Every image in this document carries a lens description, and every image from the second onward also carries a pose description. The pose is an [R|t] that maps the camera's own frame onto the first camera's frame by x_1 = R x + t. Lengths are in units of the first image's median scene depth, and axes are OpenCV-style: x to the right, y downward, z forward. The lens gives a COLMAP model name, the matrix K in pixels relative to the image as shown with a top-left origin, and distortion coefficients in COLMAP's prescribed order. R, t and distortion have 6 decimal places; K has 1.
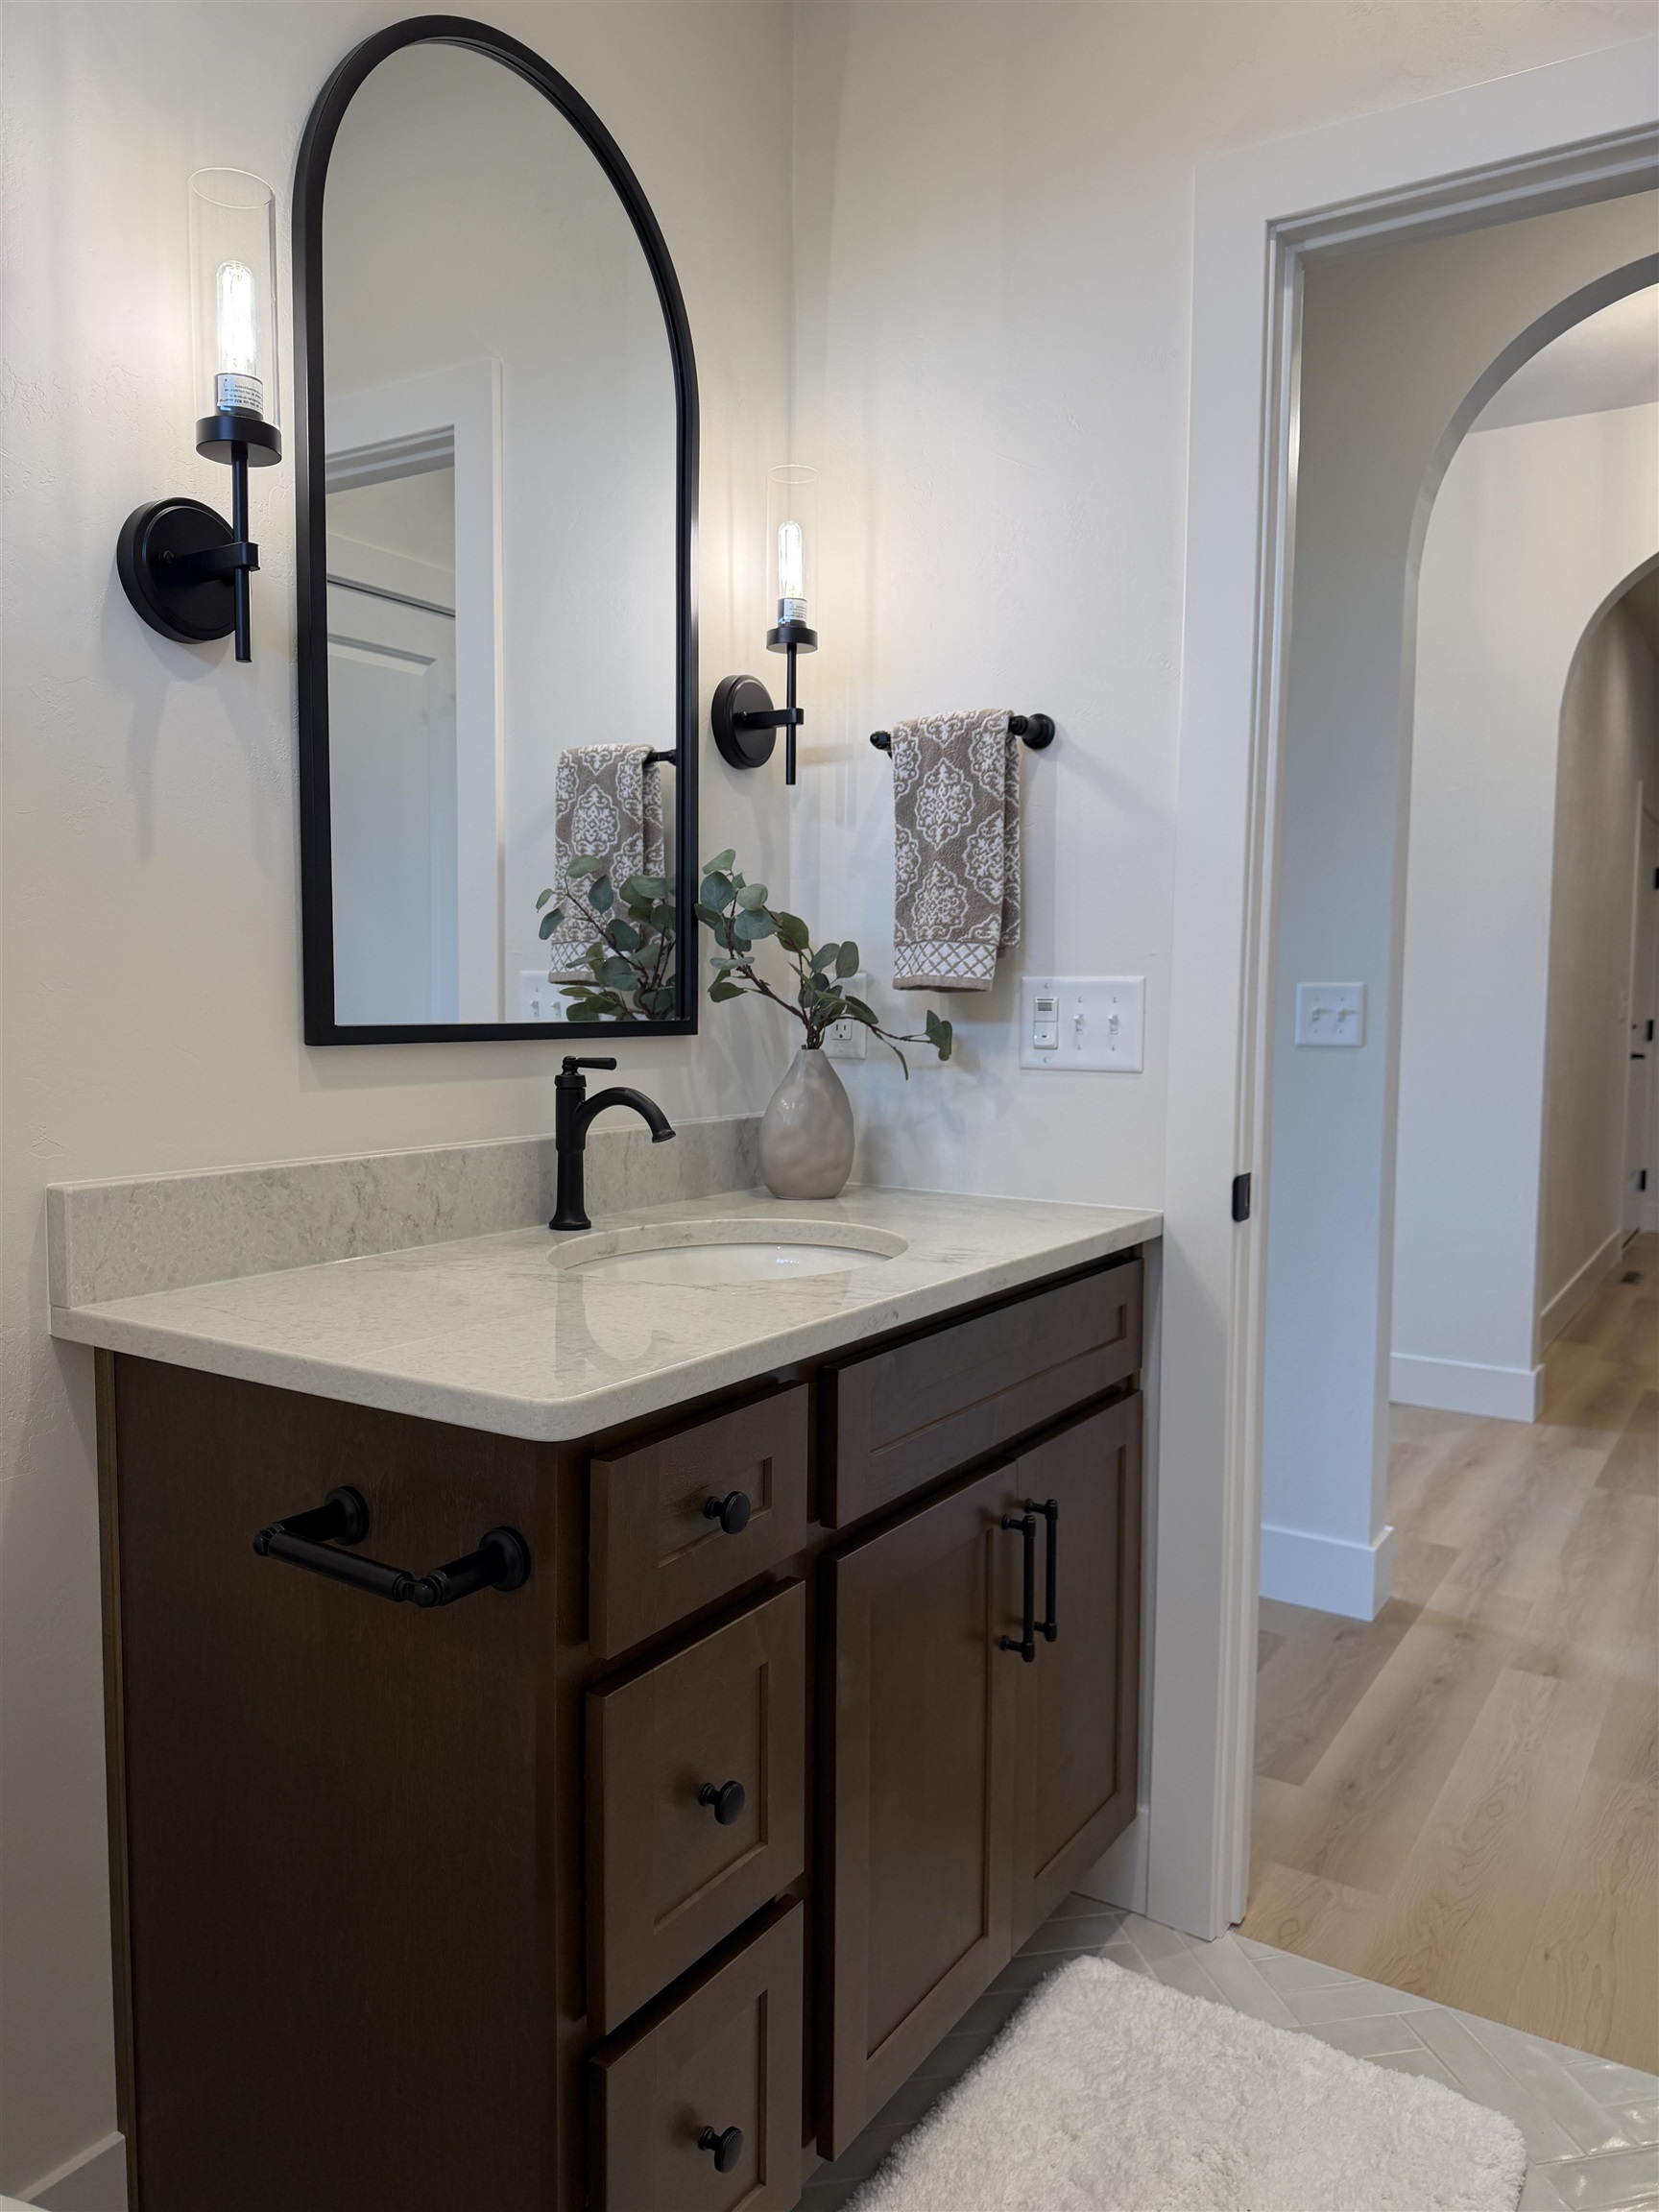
lens RADIAL K [[1569.9, 0, 827.4], [0, 1569.9, 1115.9], [0, 0, 1]] dist [-0.008465, -0.000081]
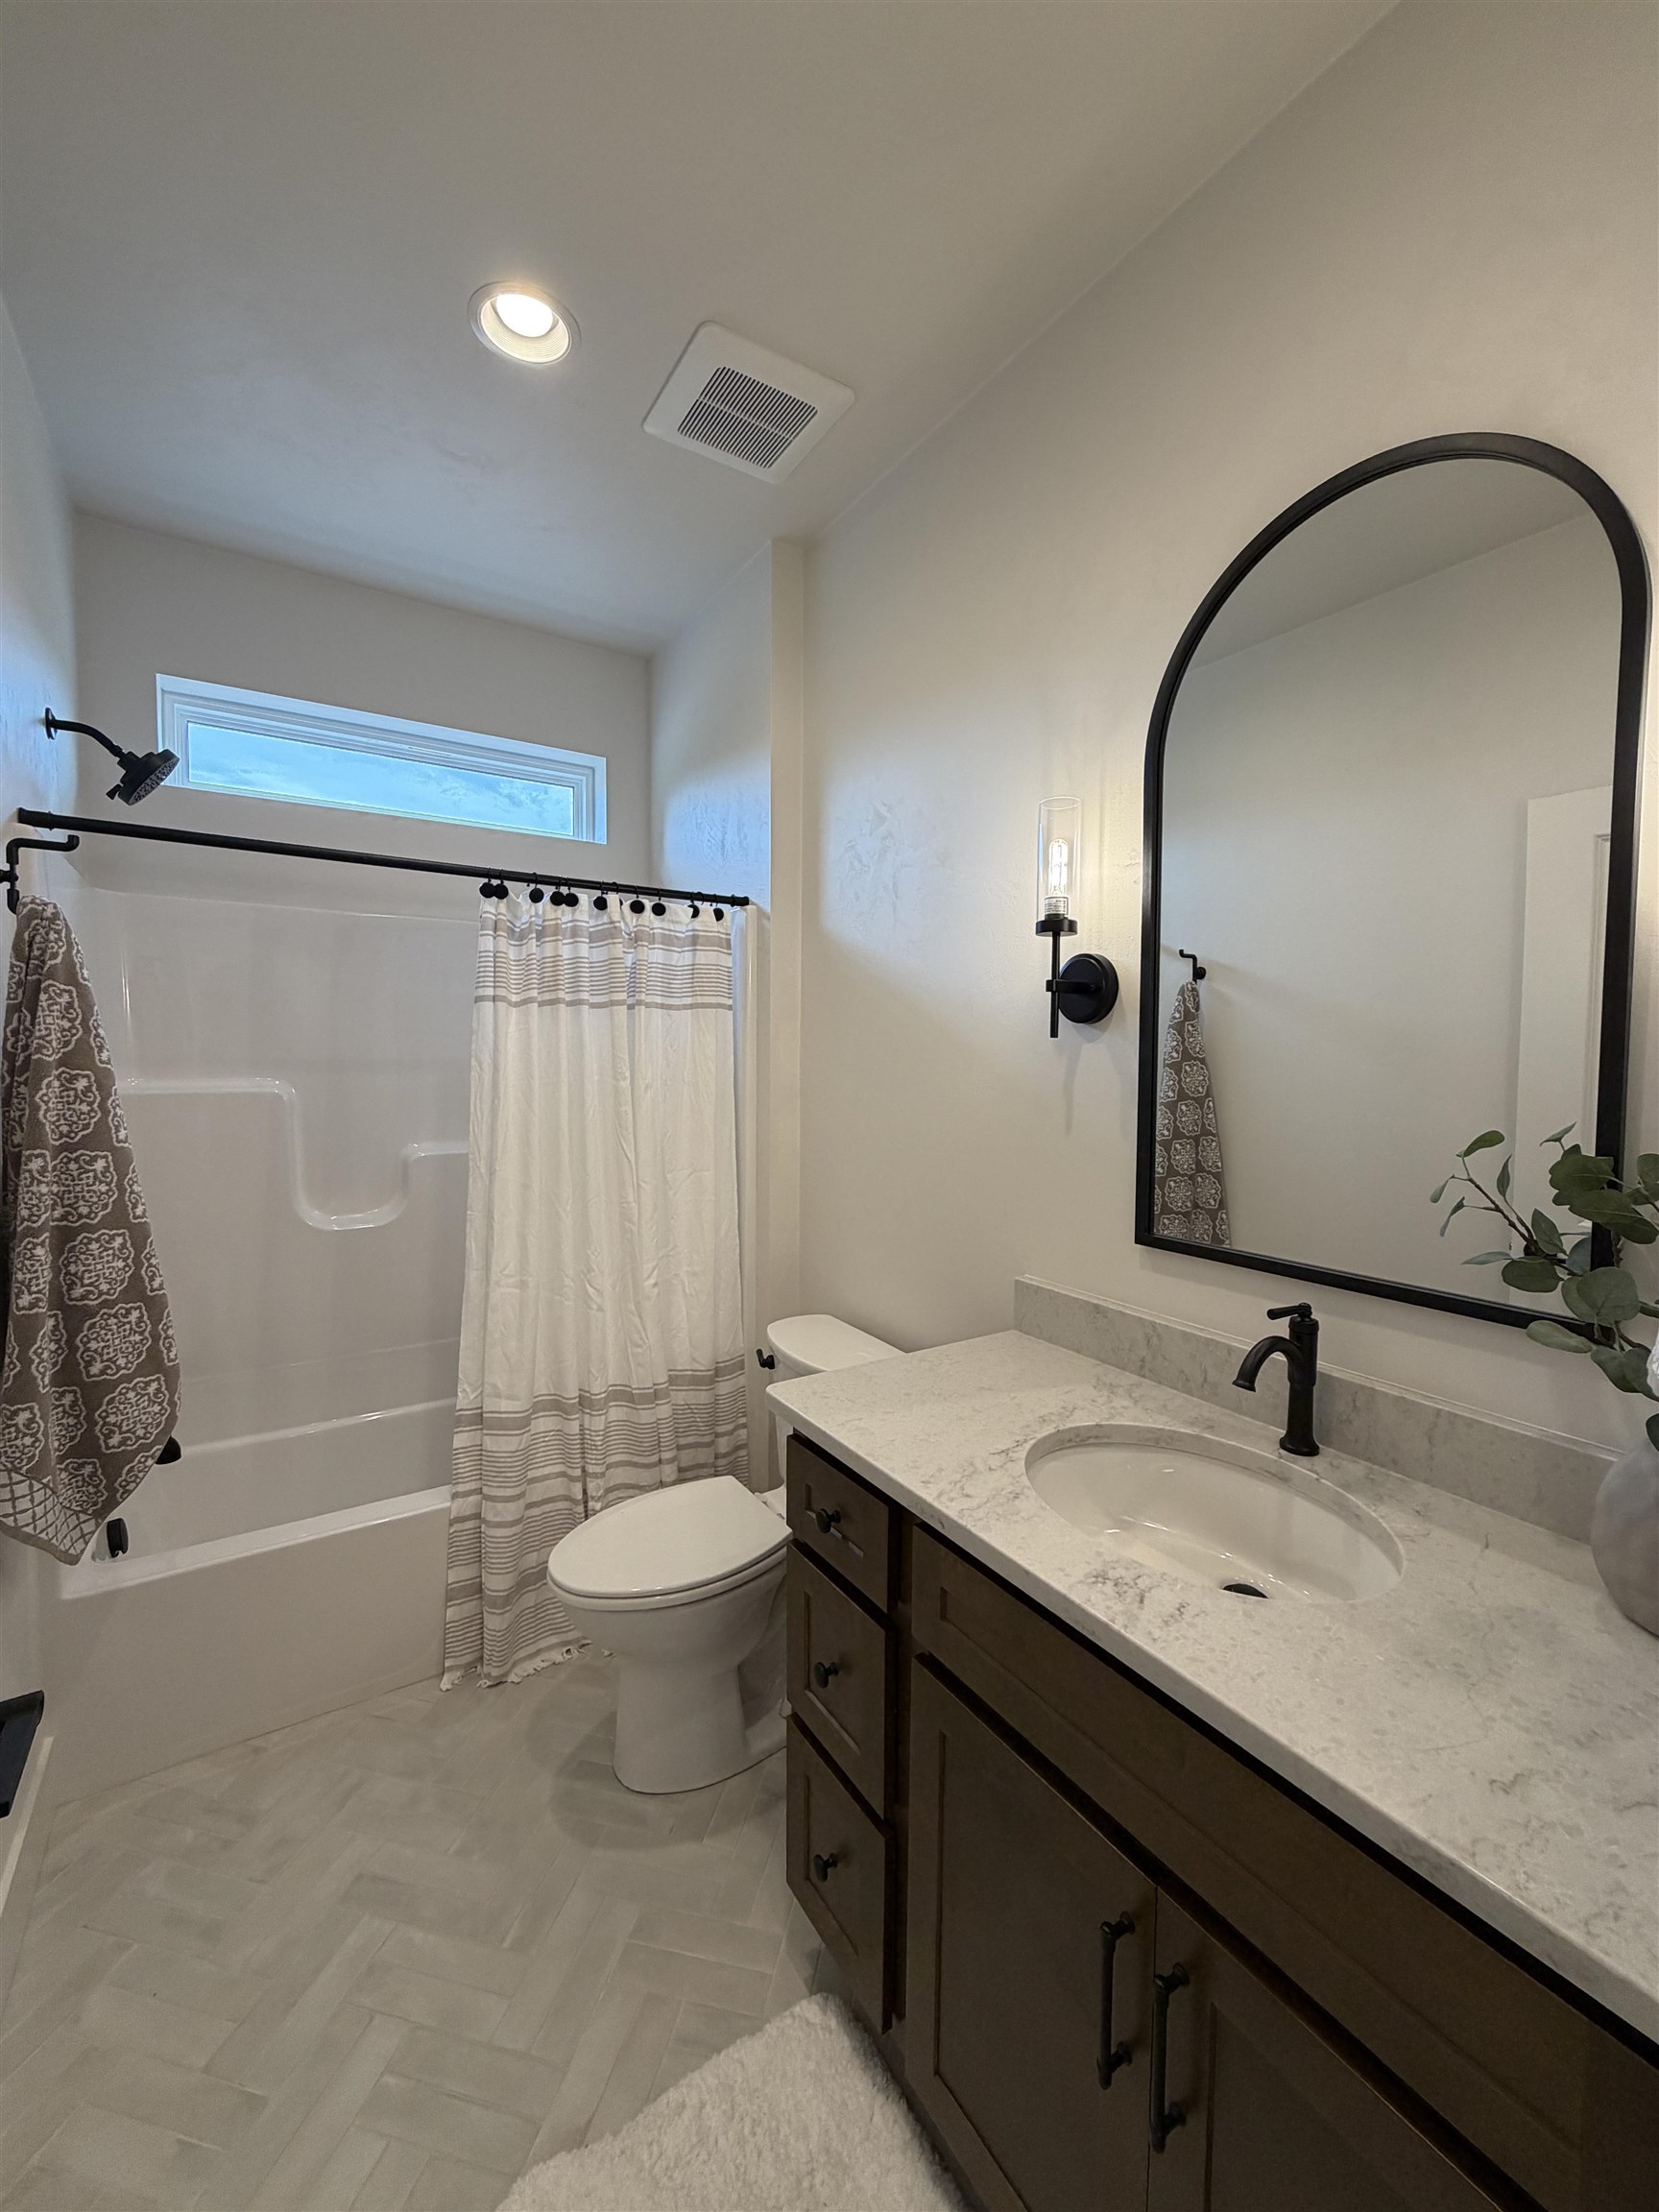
lens RADIAL K [[877.2, 0, 829.3], [0, 877.2, 1107.3], [0, 0, 1]] dist [0.002493, 0.000022]
pose [[-0.444905, 0.041524, -0.894615, 0.648969], [-0.068124, 0.994461, 0.080038, -0.240728], [0.892983, 0.096554, -0.439612, 1.090969]]
